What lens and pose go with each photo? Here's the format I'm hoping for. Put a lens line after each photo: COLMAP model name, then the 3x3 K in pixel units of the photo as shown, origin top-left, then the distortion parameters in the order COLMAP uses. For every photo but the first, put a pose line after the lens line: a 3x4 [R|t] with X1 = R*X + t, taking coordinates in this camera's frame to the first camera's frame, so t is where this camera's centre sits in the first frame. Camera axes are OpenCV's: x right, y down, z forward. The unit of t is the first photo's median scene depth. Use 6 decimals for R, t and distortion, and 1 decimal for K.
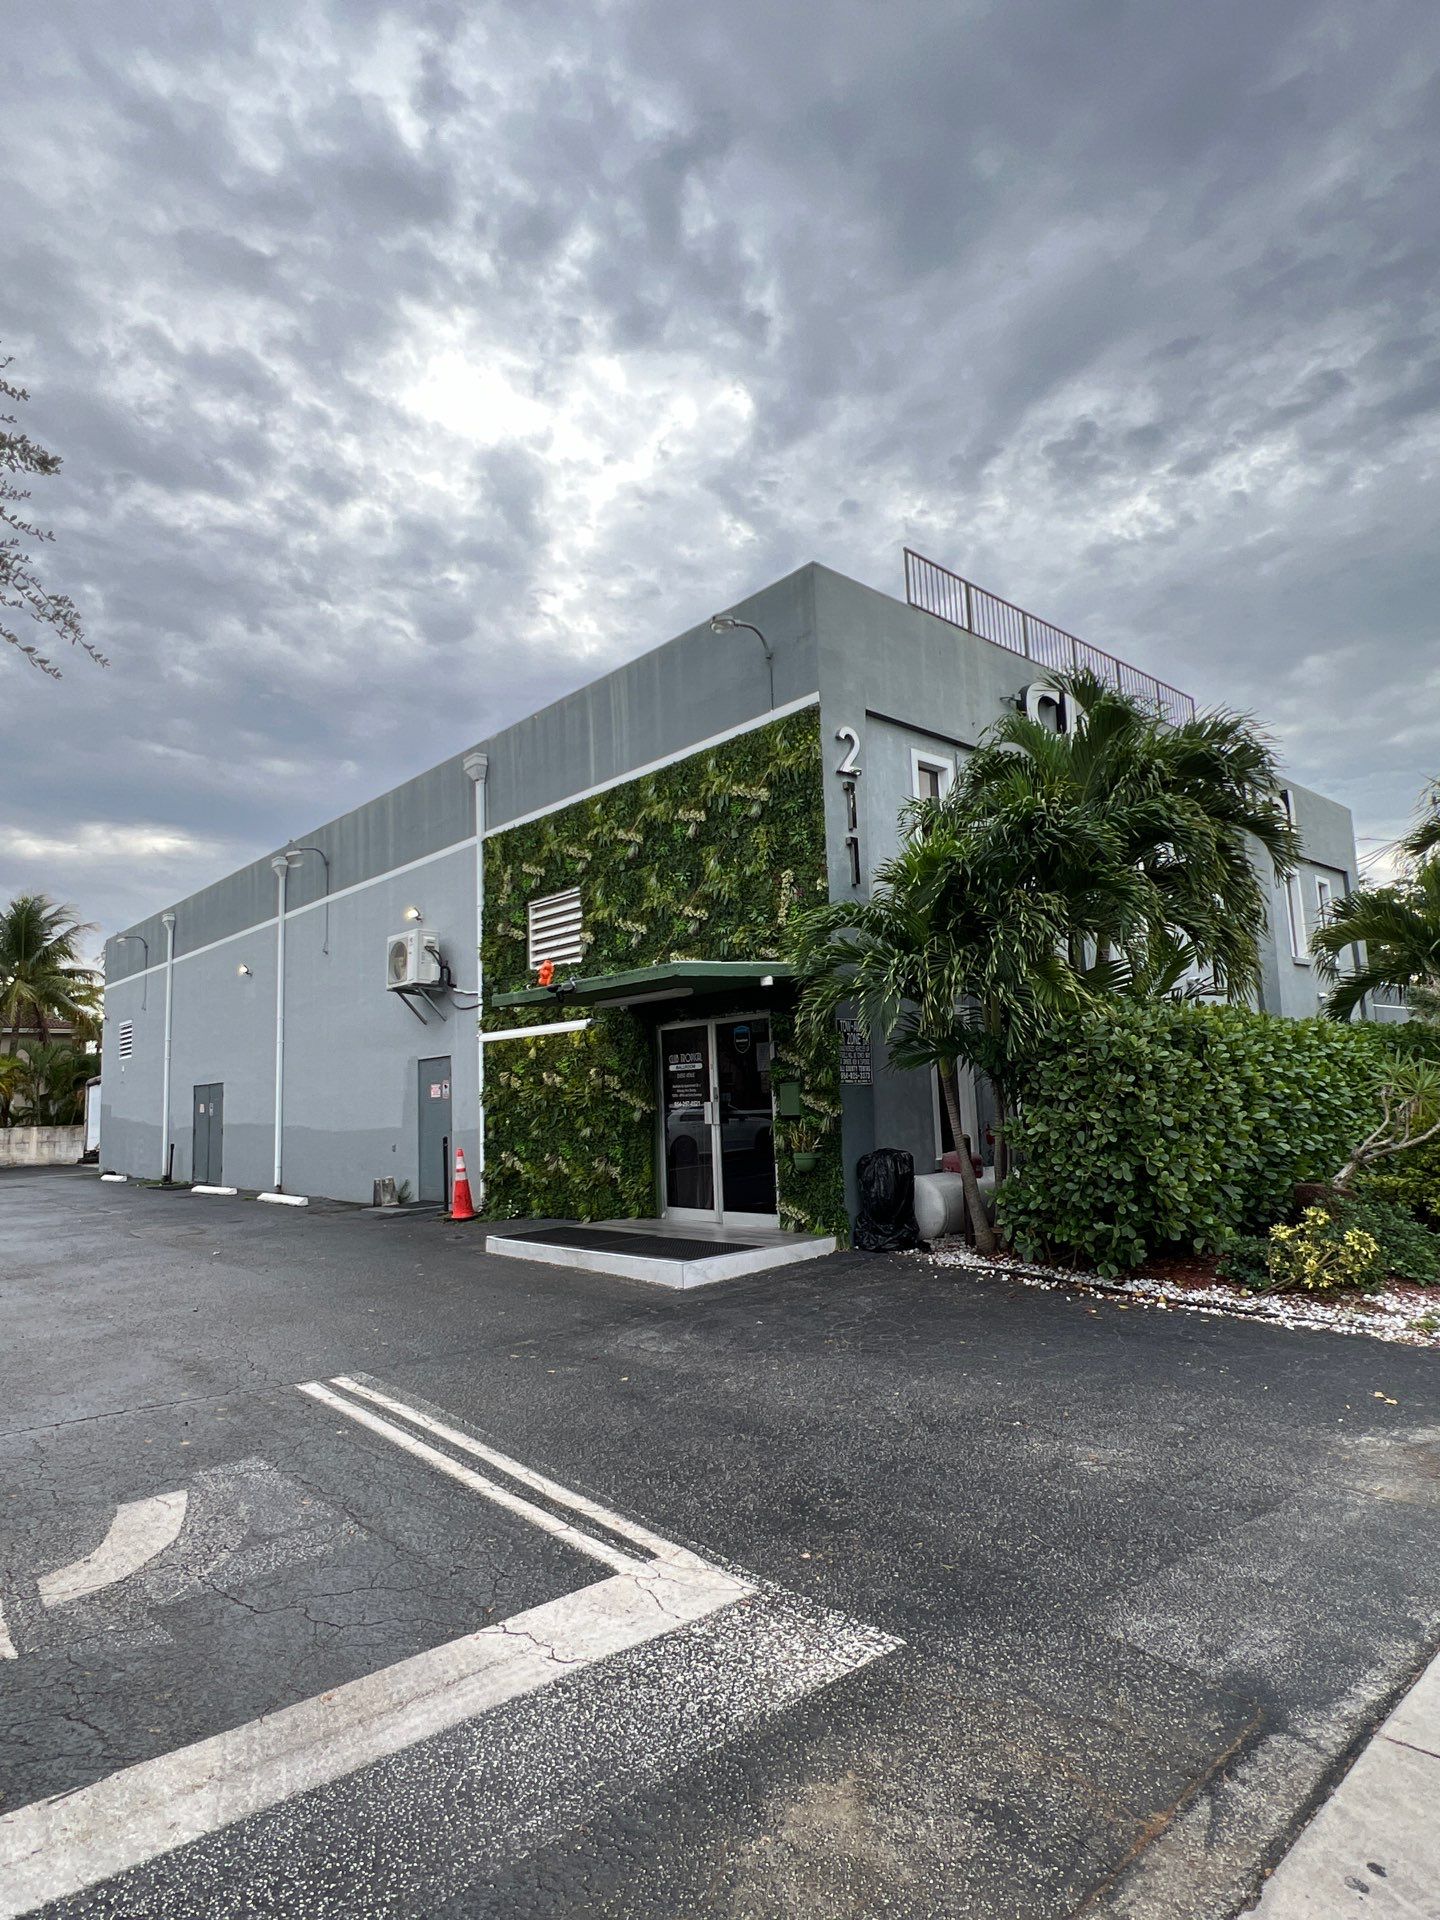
lens RADIAL K [[1074.4, 0, 720.0], [0, 1074.4, 960.0], [0, 0, 1]] dist [-0.000380, -0.001539]
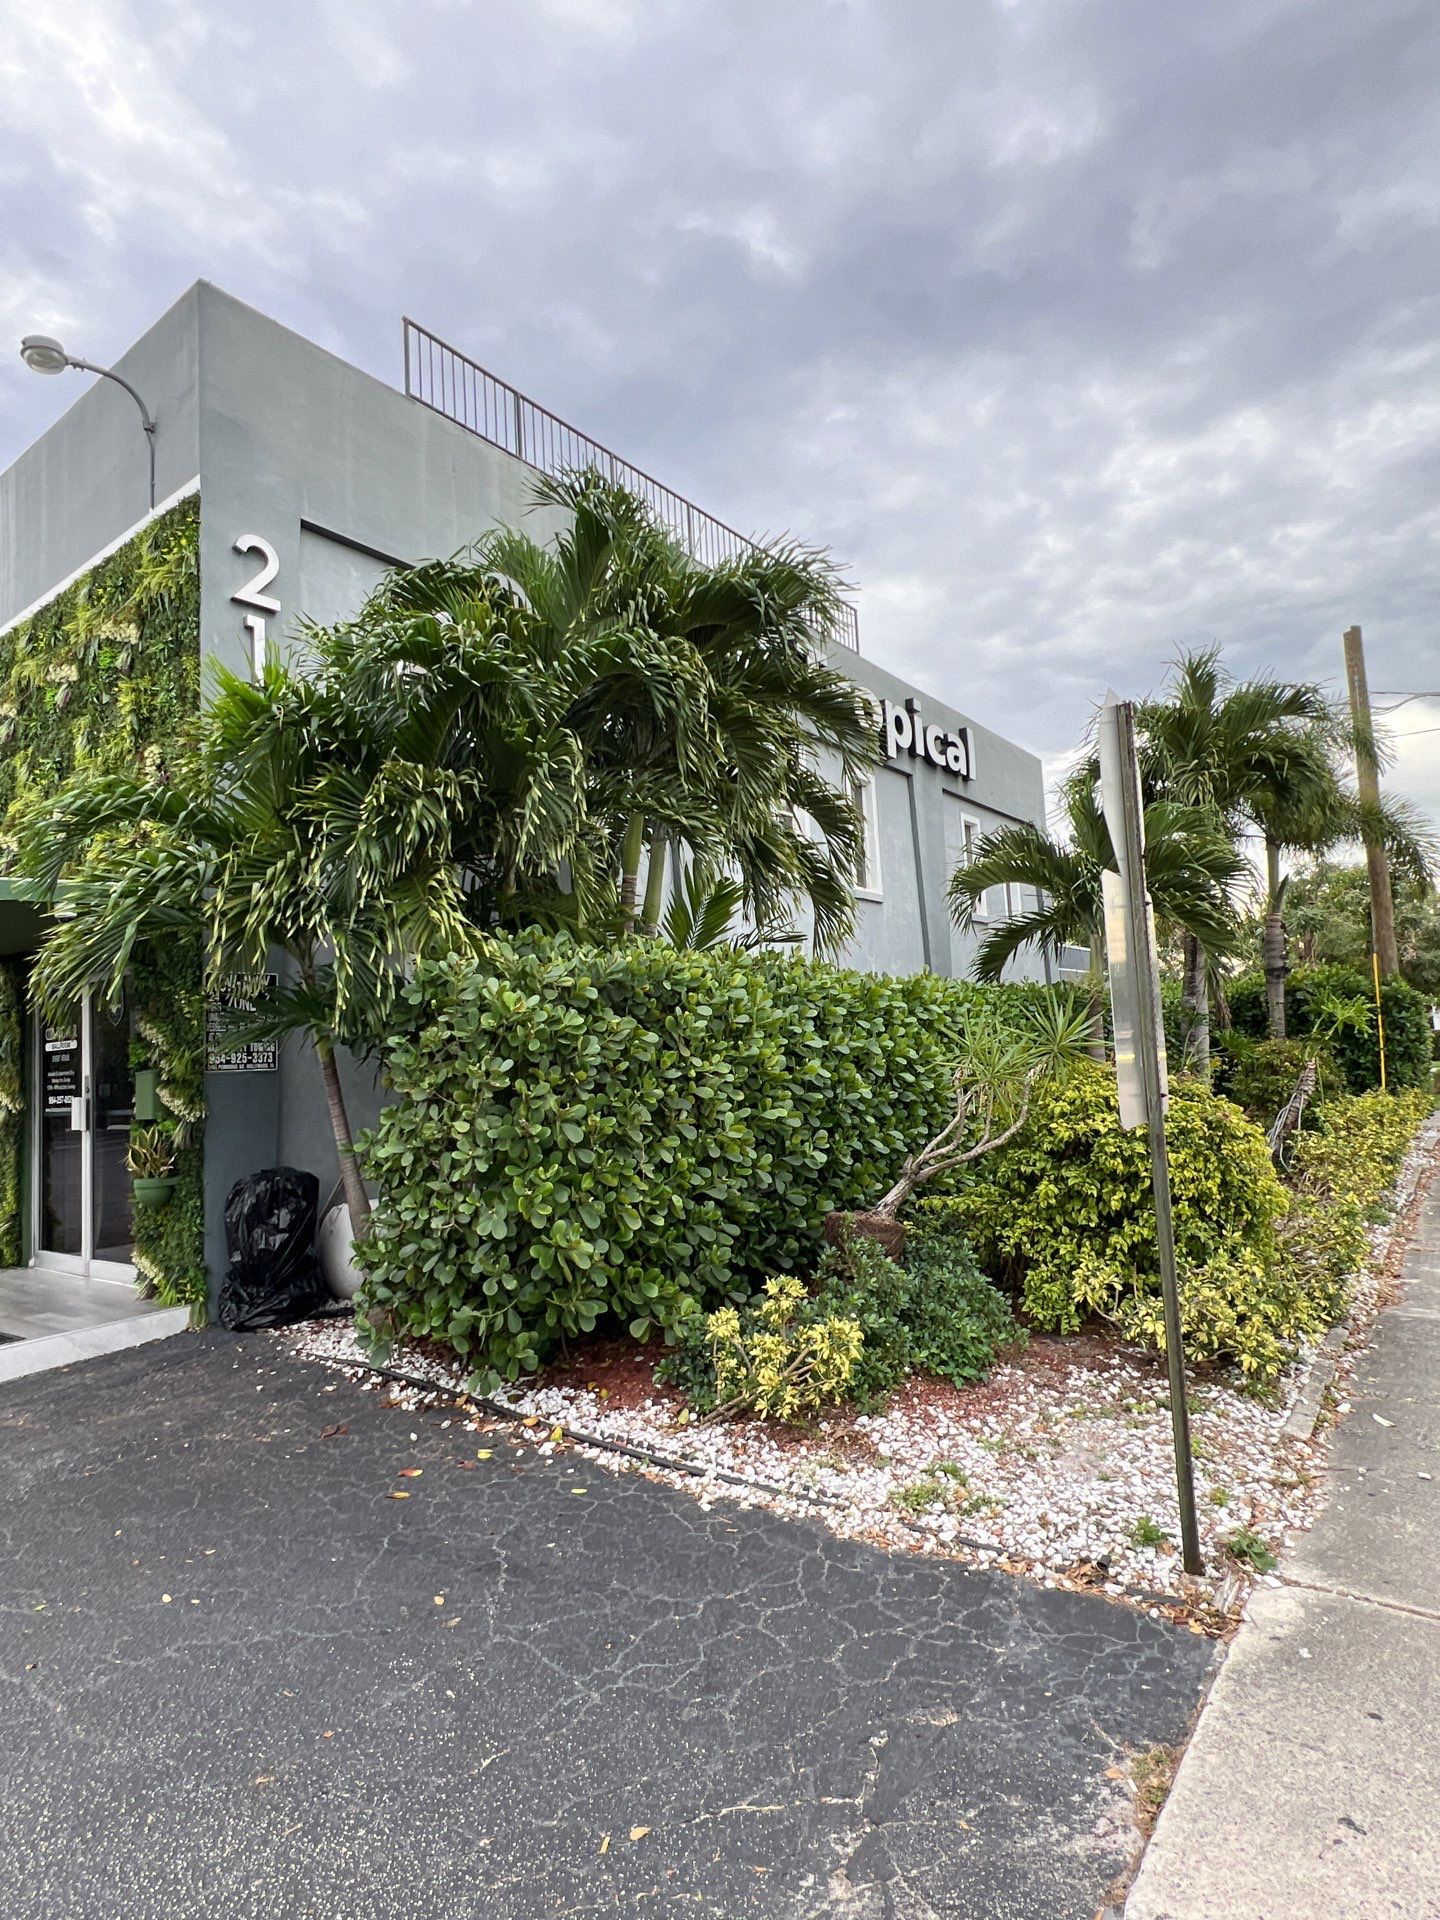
lens RADIAL K [[1035.4, 0, 726.3], [0, 1035.4, 955.3], [0, 0, 1]] dist [0.001006, -0.000187]
pose [[0.982192, 0.004971, 0.187814, 0.281887], [-0.009052, 0.999741, 0.020878, 0.027021], [-0.187662, -0.022207, 0.981983, 0.302540]]
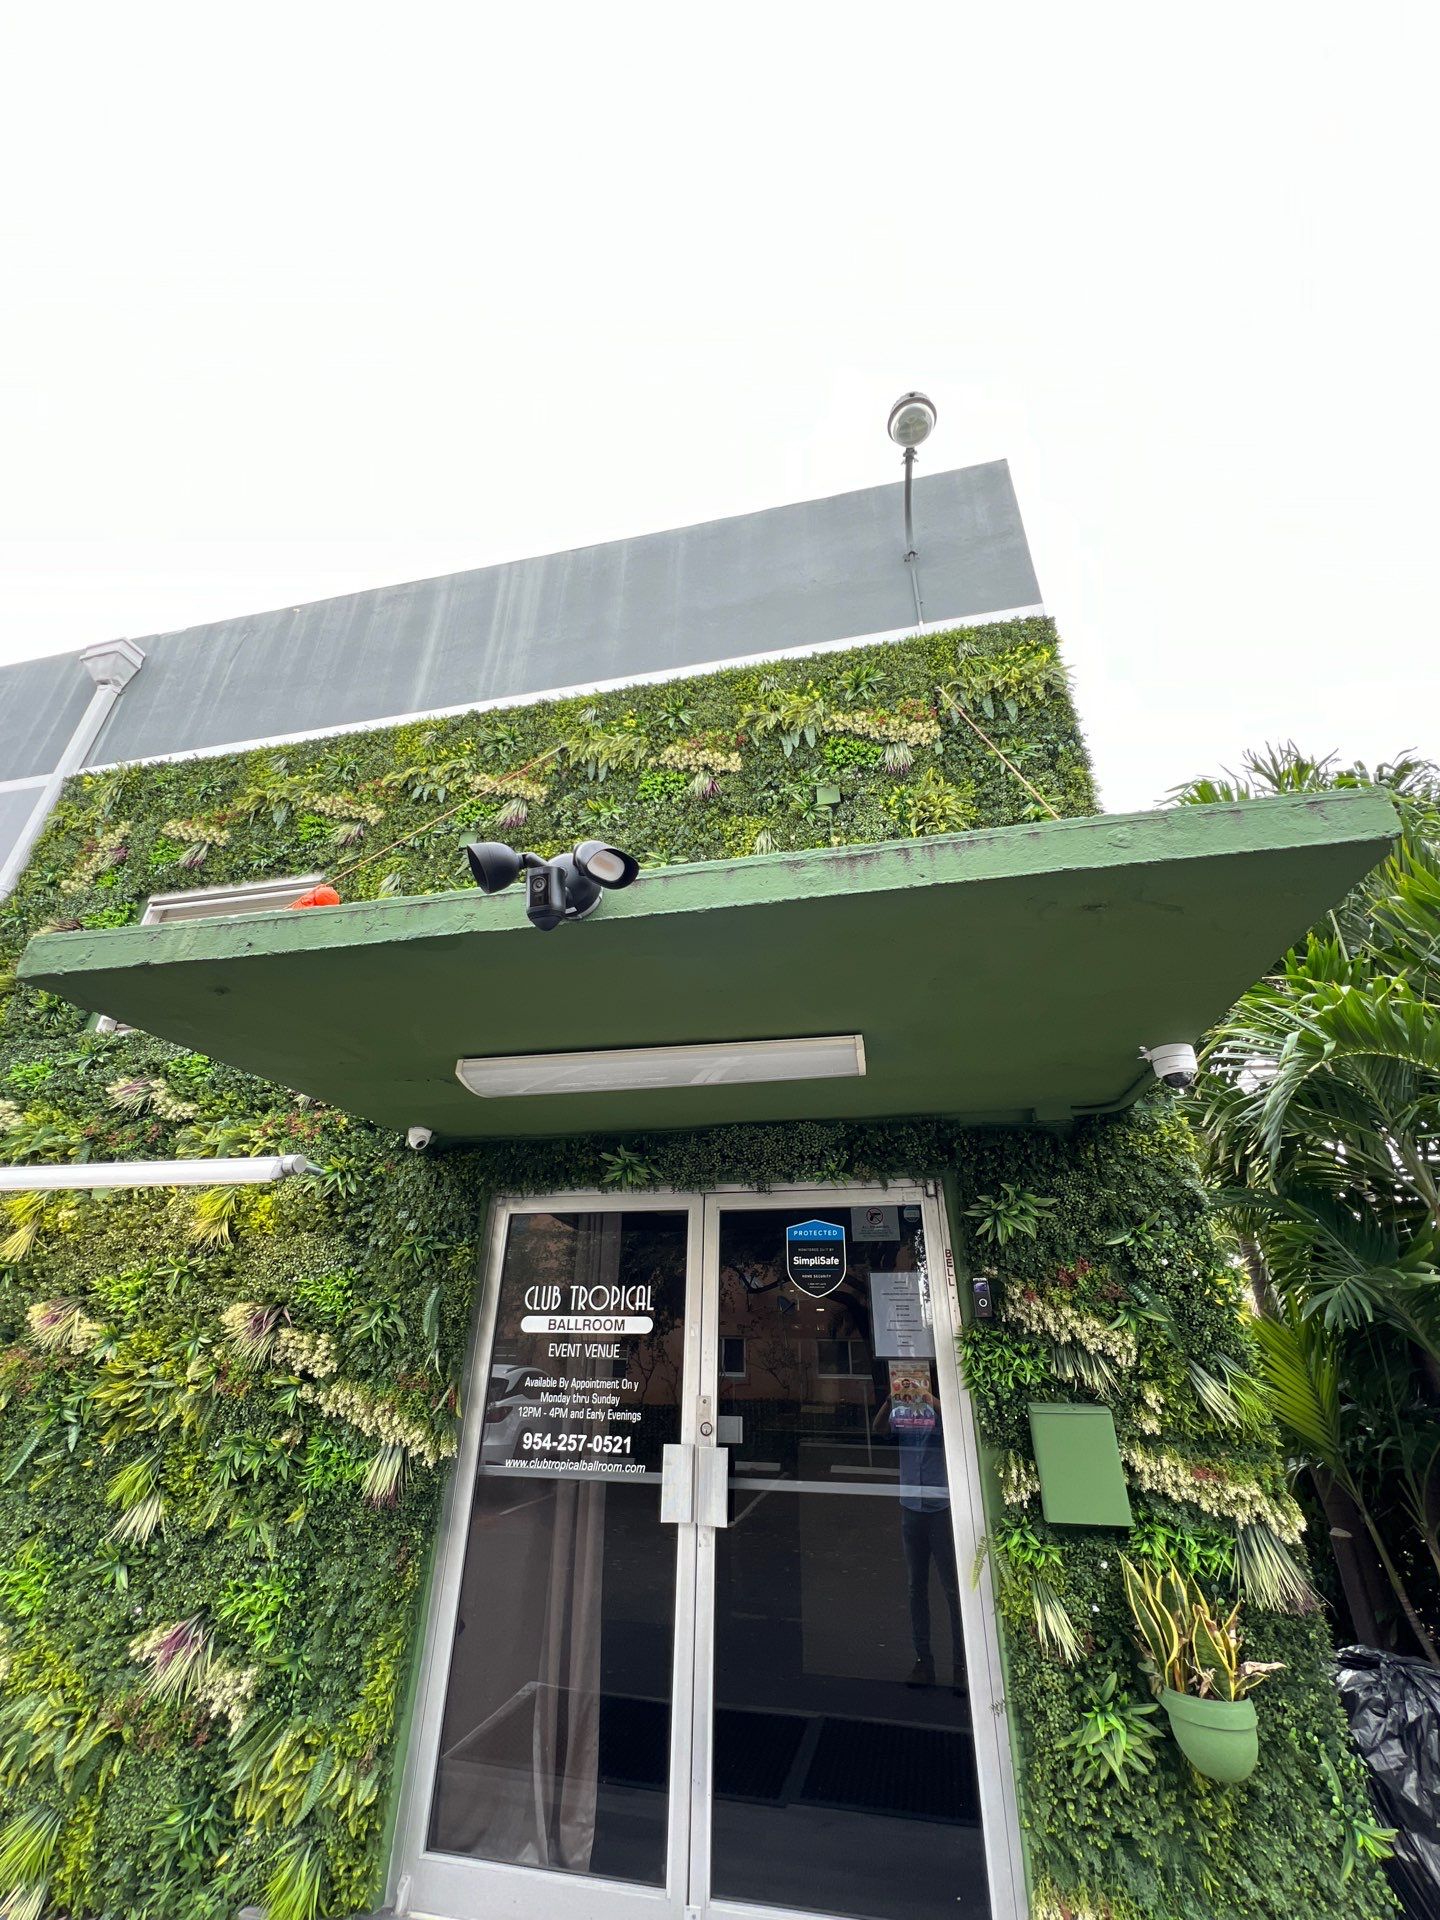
lens RADIAL K [[773.6, 0, 694.1], [0, 773.6, 961.9], [0, 0, 1]] dist [-0.004042, -0.000050]
pose [[0.815198, 0.319694, 0.482957, -0.182243], [-0.123960, 0.910844, -0.393697, 0.094036], [-0.565761, 0.261074, 0.782148, 0.811122]]
